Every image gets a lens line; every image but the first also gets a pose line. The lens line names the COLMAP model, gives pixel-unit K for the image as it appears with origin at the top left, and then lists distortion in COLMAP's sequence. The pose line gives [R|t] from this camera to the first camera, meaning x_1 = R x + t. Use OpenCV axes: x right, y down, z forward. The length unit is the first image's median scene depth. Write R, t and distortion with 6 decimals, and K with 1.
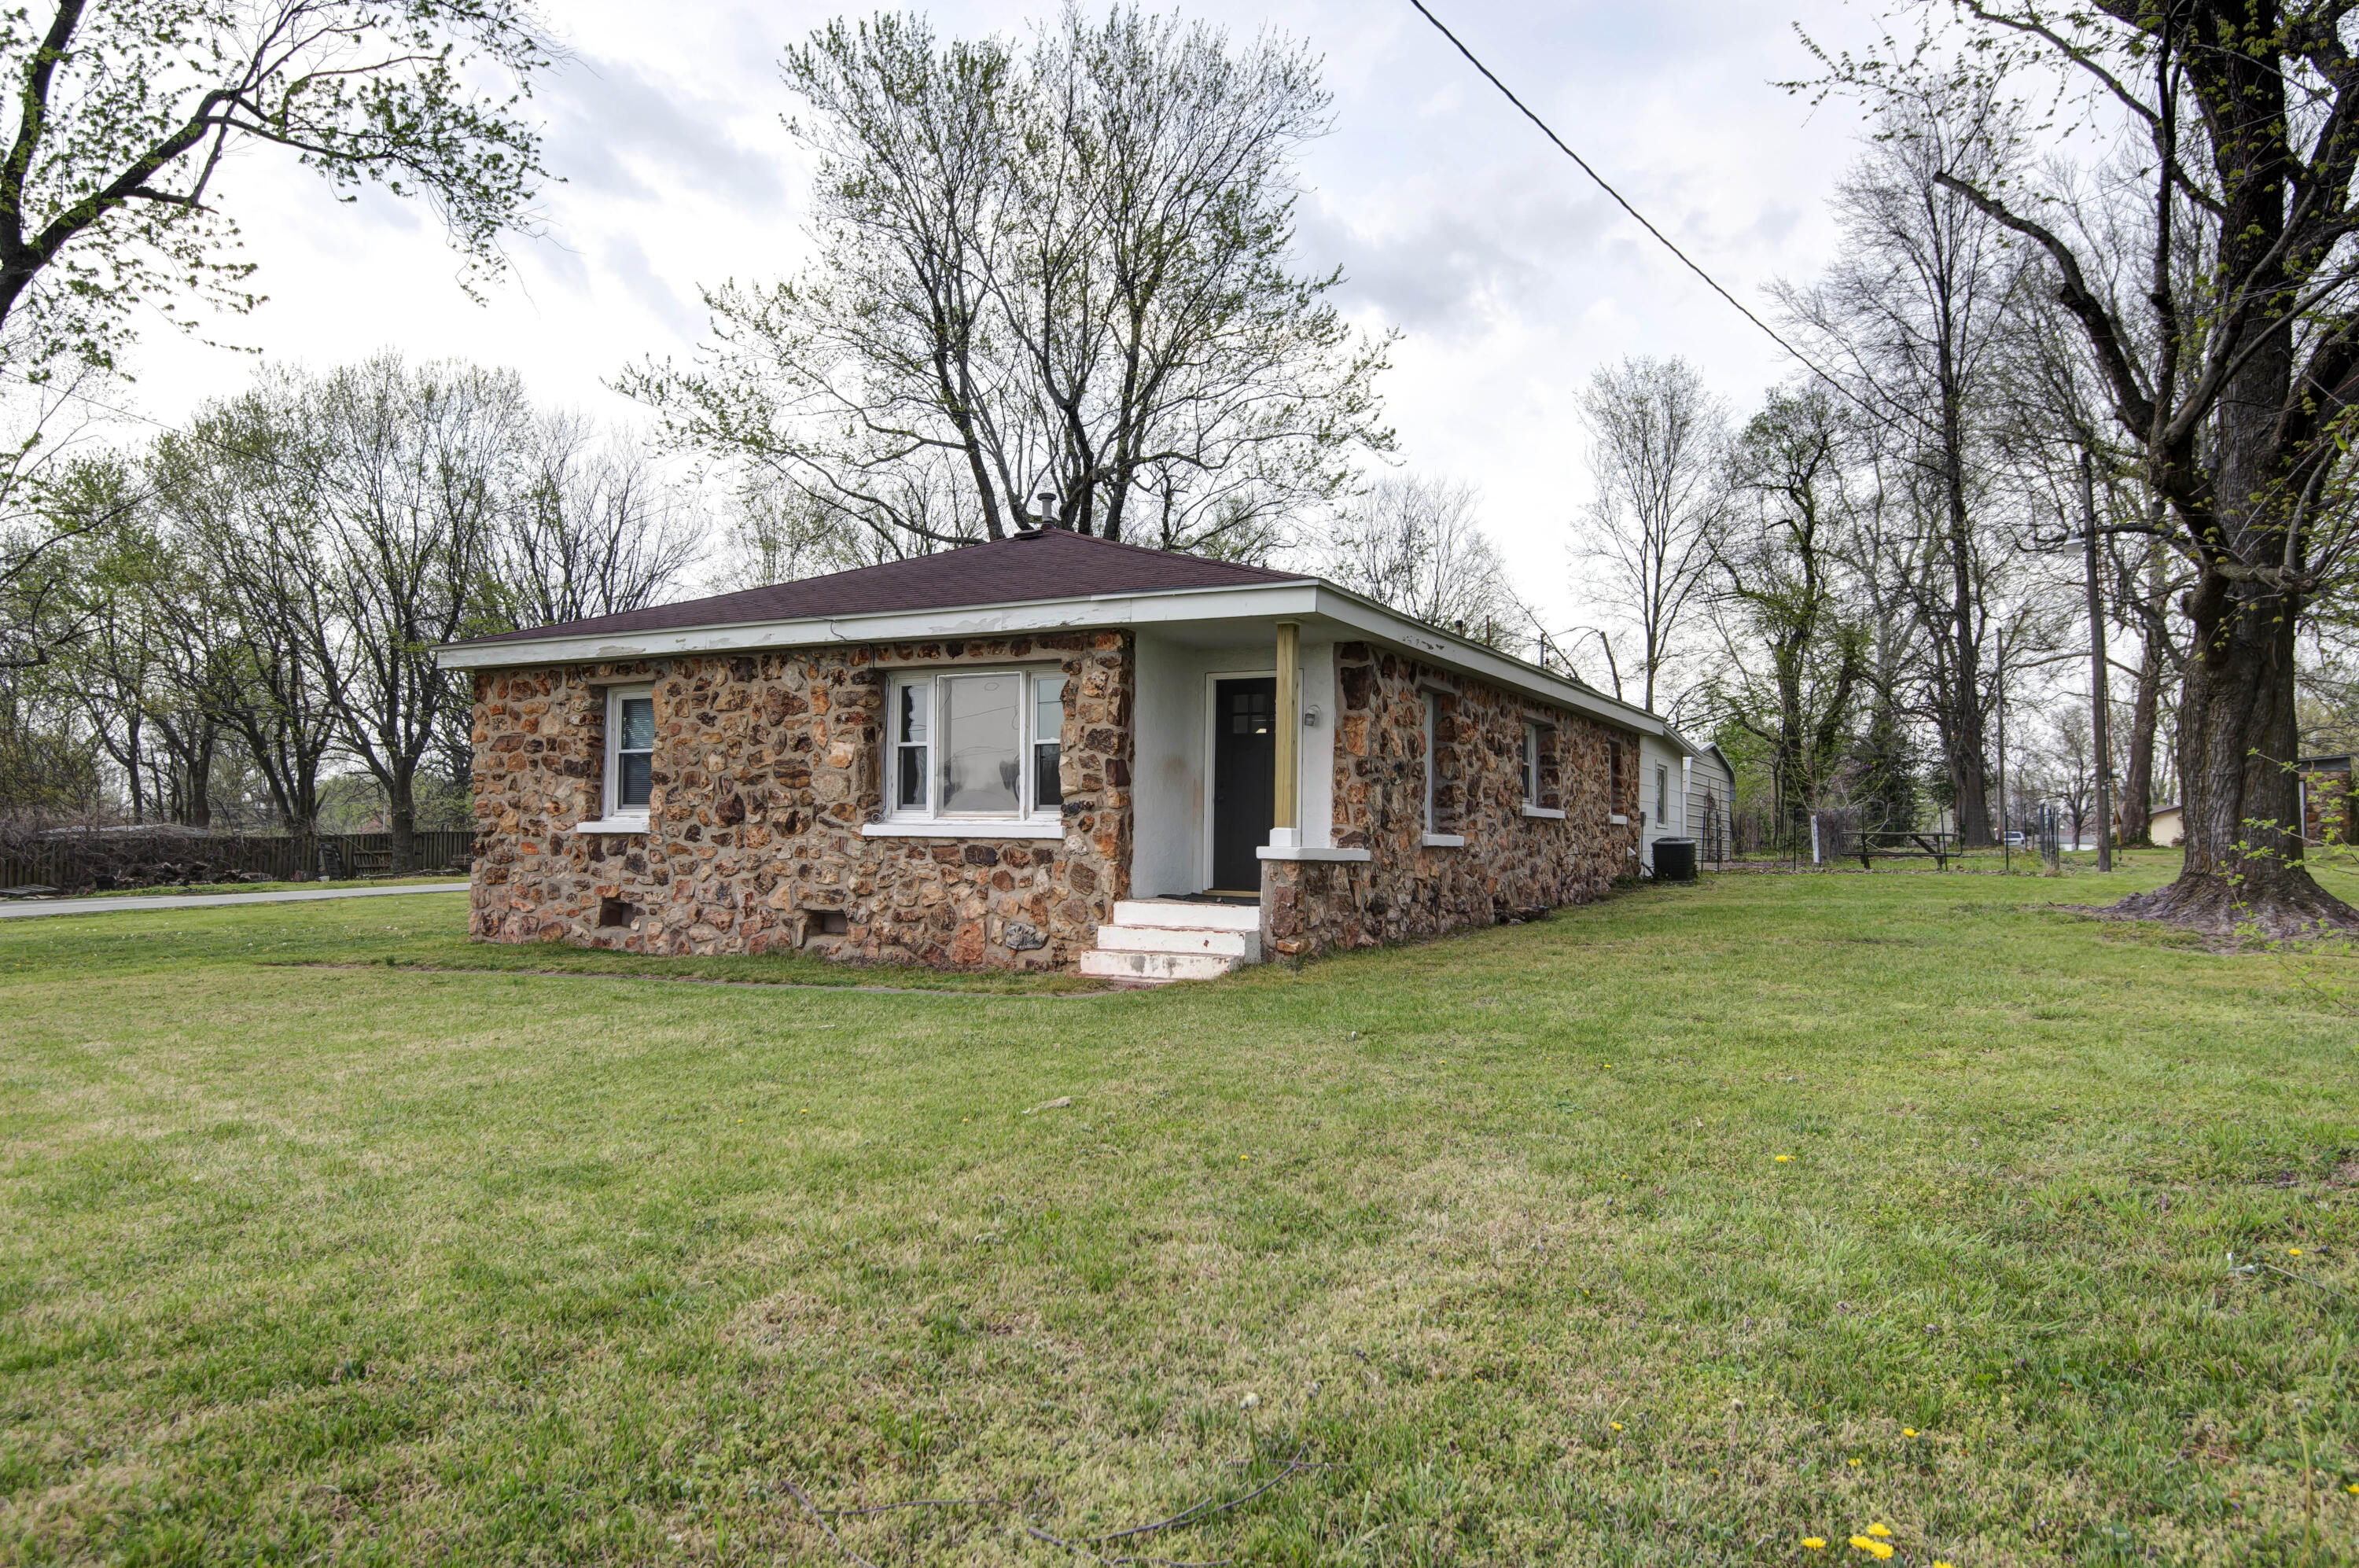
lens RADIAL K [[1538.1, 0, 1182.6], [0, 1538.1, 773.3], [0, 0, 1]] dist [0.009864, 0.000663]
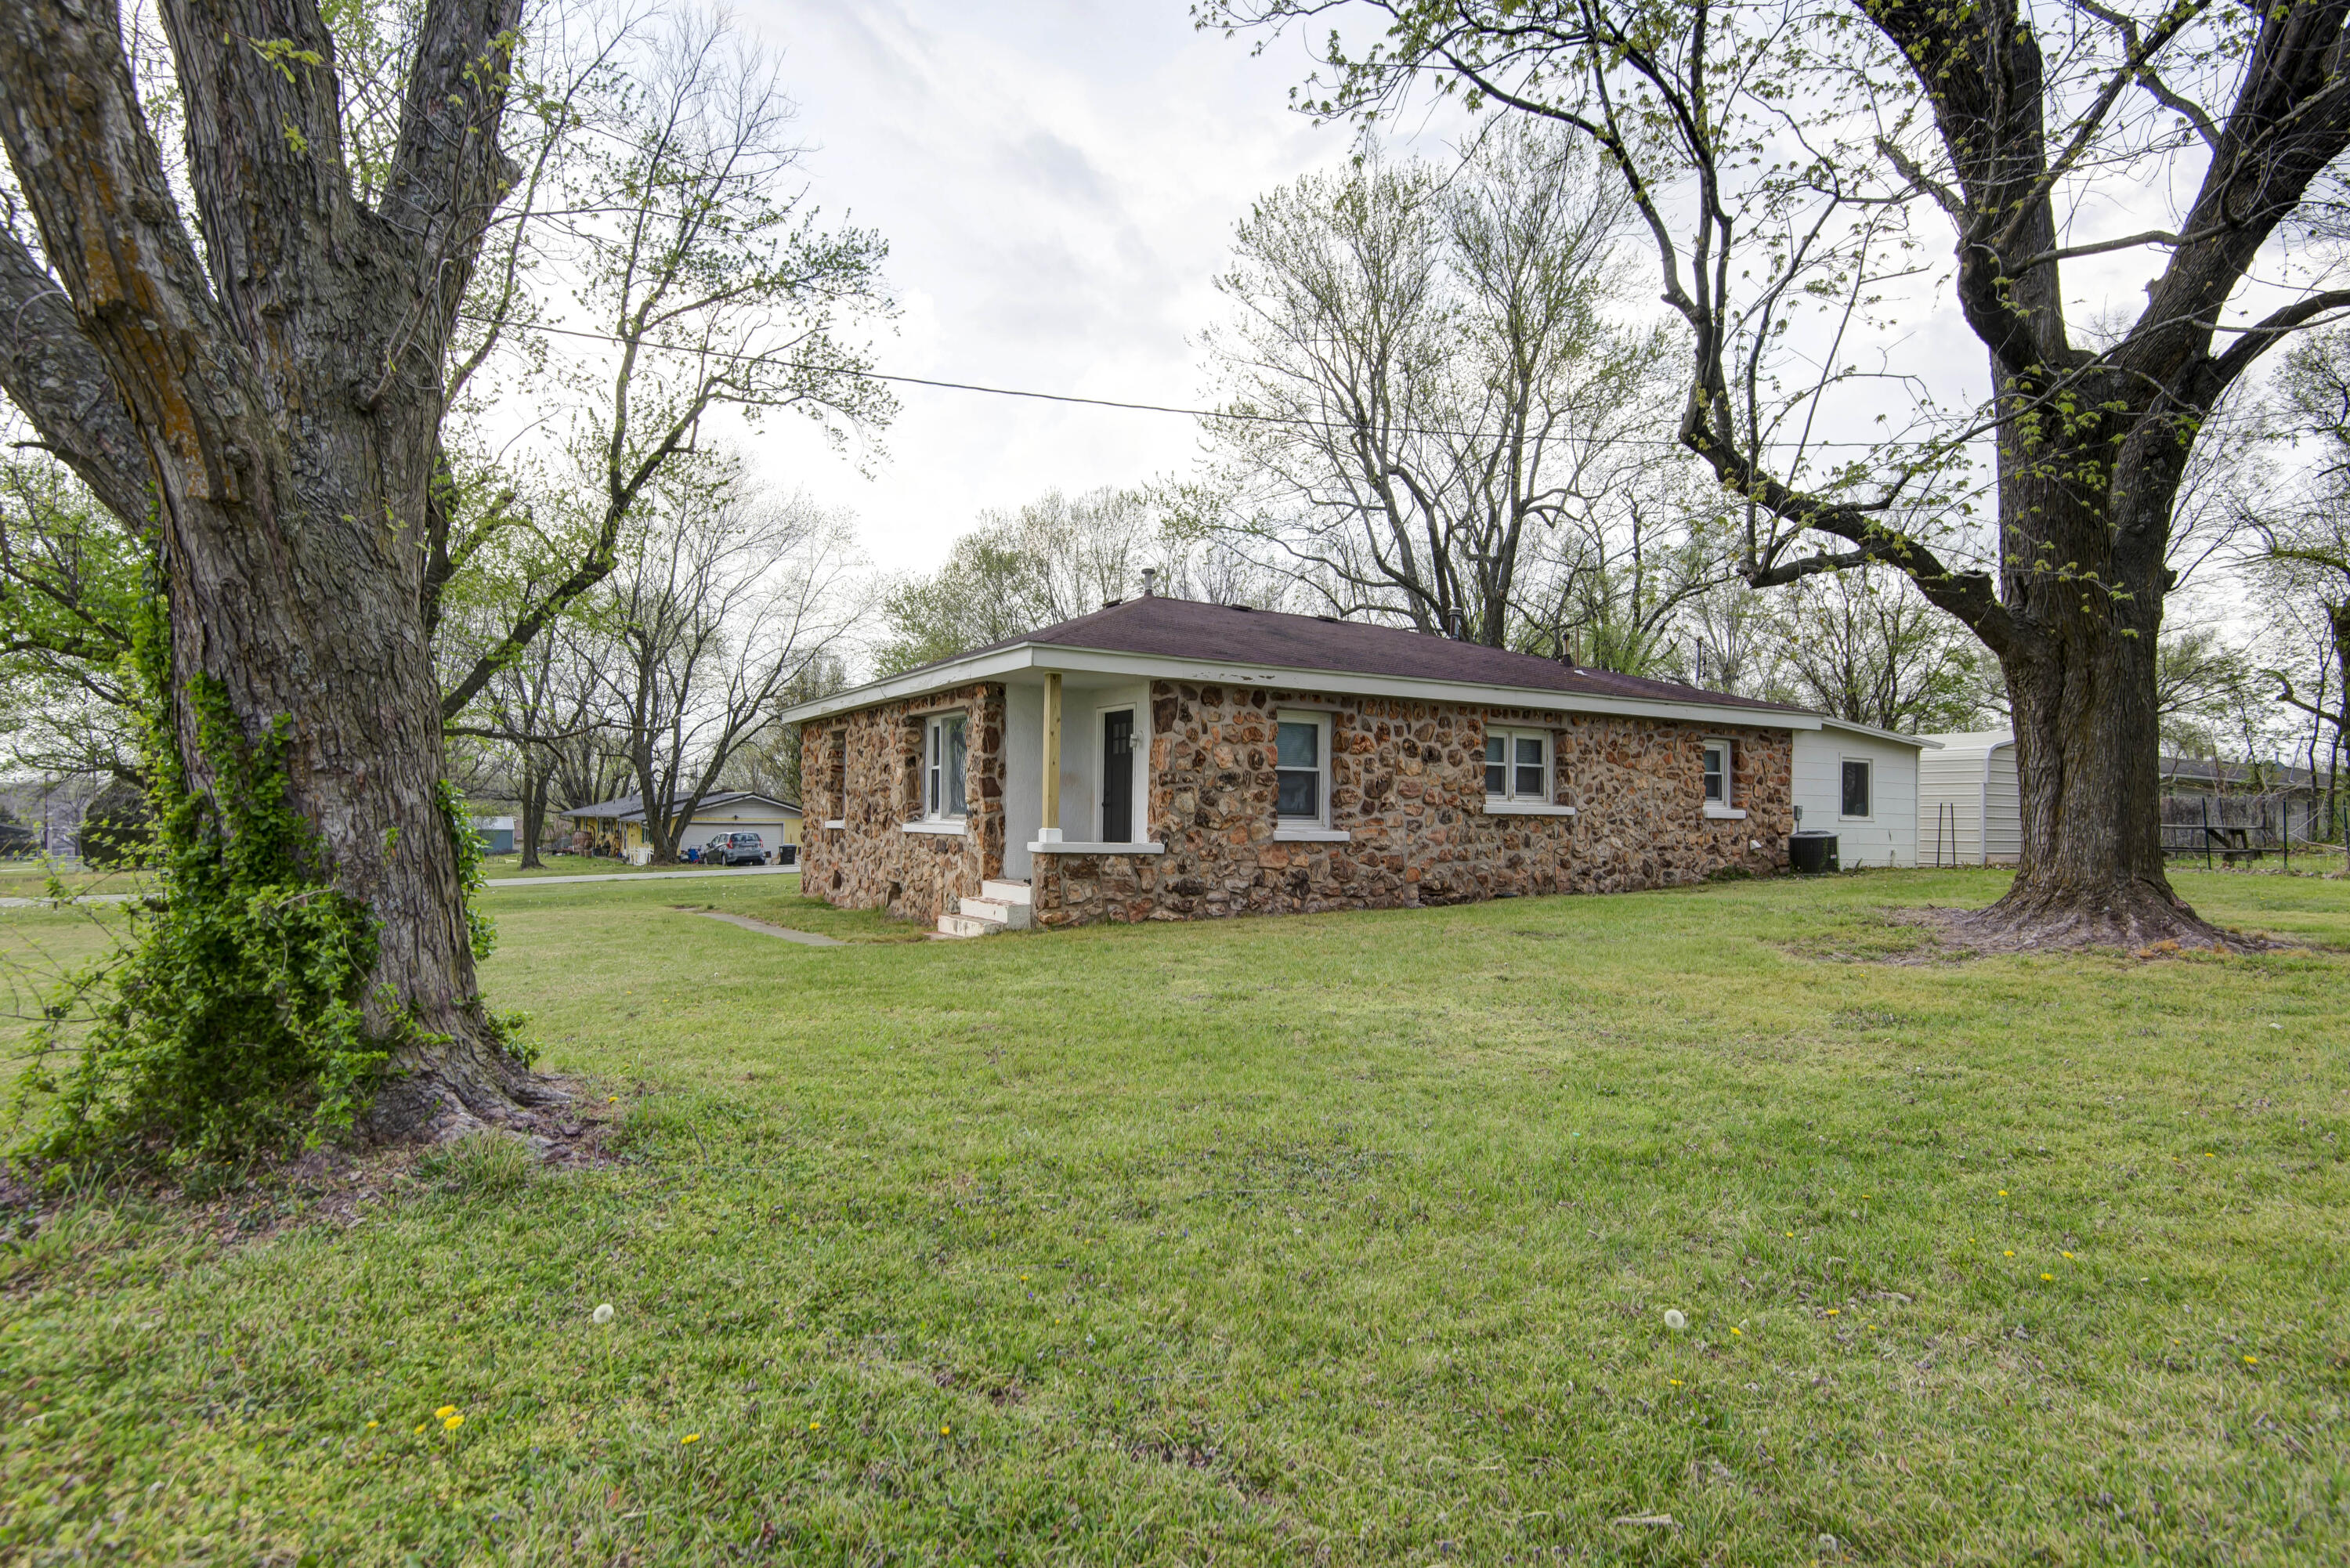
lens RADIAL K [[1255.7, 0, 1172.2], [0, 1255.7, 791.2], [0, 0, 1]] dist [0.001791, 0.000053]
pose [[0.862551, -0.013329, -0.505794, 0.593767], [0.022068, 0.999693, 0.011290, -0.005088], [0.505488, -0.020900, 0.862580, 0.100381]]
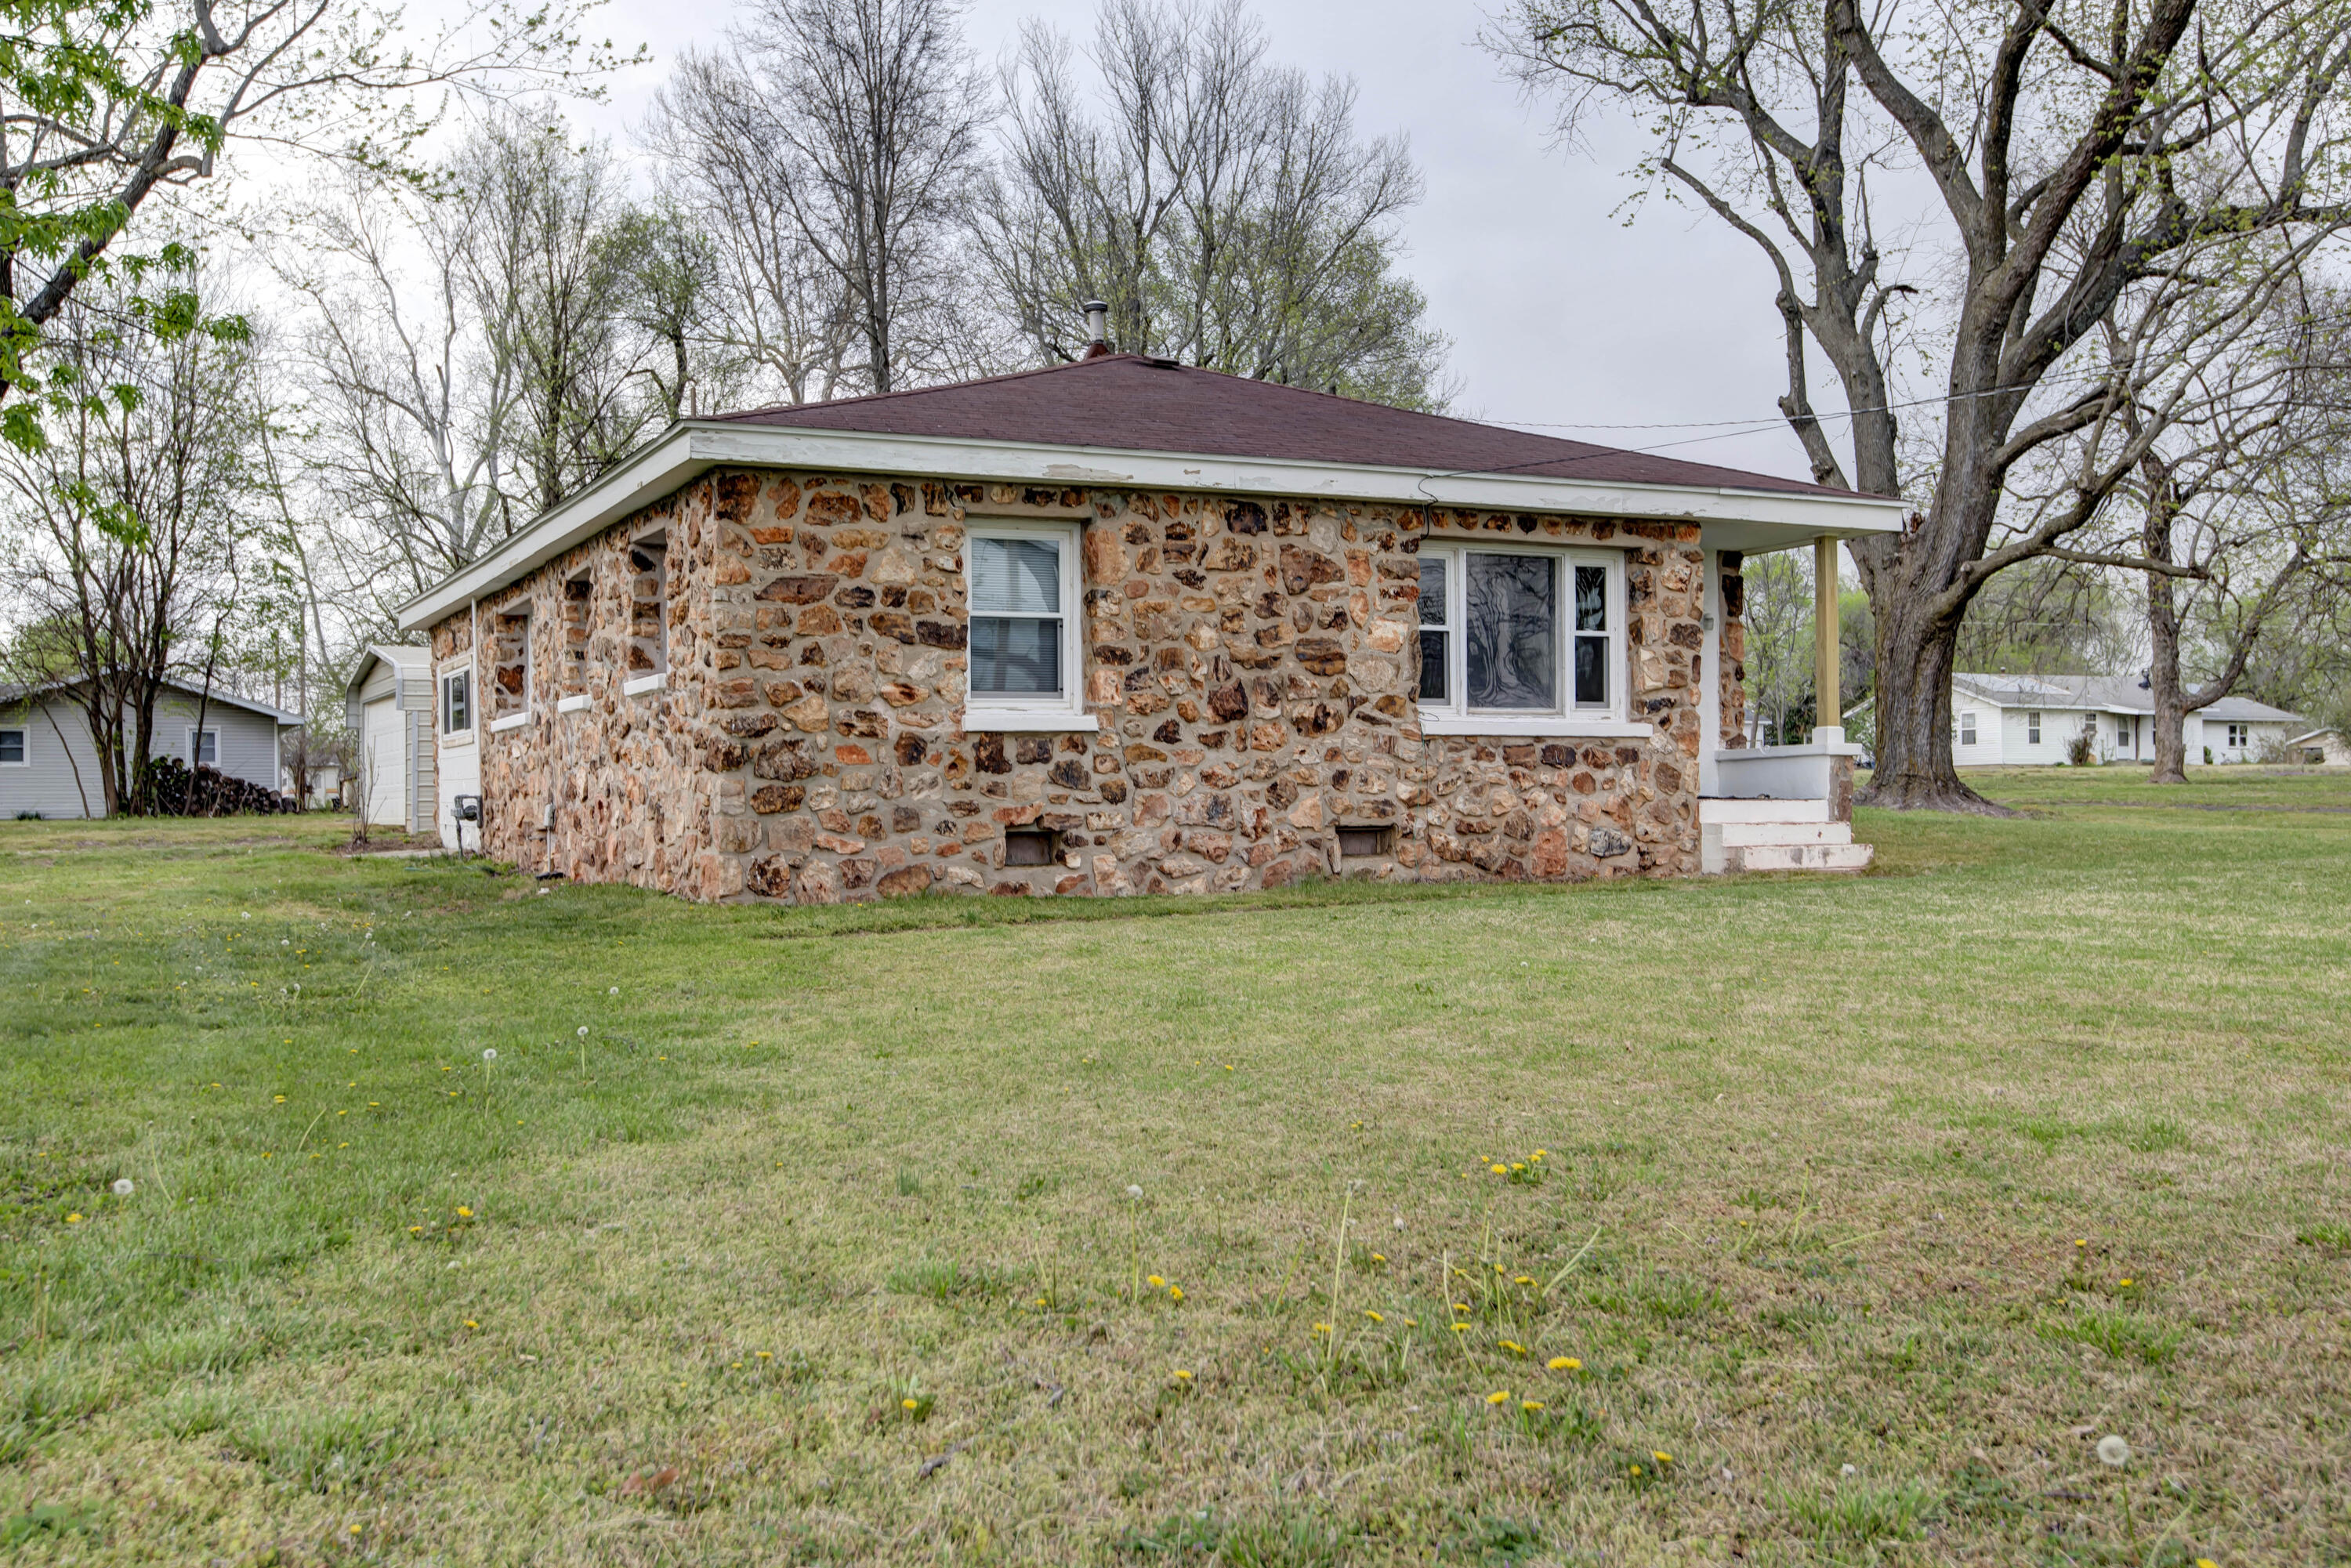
lens RADIAL K [[2370.7, 0, 1135.1], [0, 2370.7, 744.3], [0, 0, 1]] dist [0.015000, 0.000000]
pose [[0.576832, 0.007529, 0.816828, -1.312044], [-0.019884, 0.999791, 0.004826, 0.041489], [-0.816621, -0.019026, 0.576861, 0.369816]]
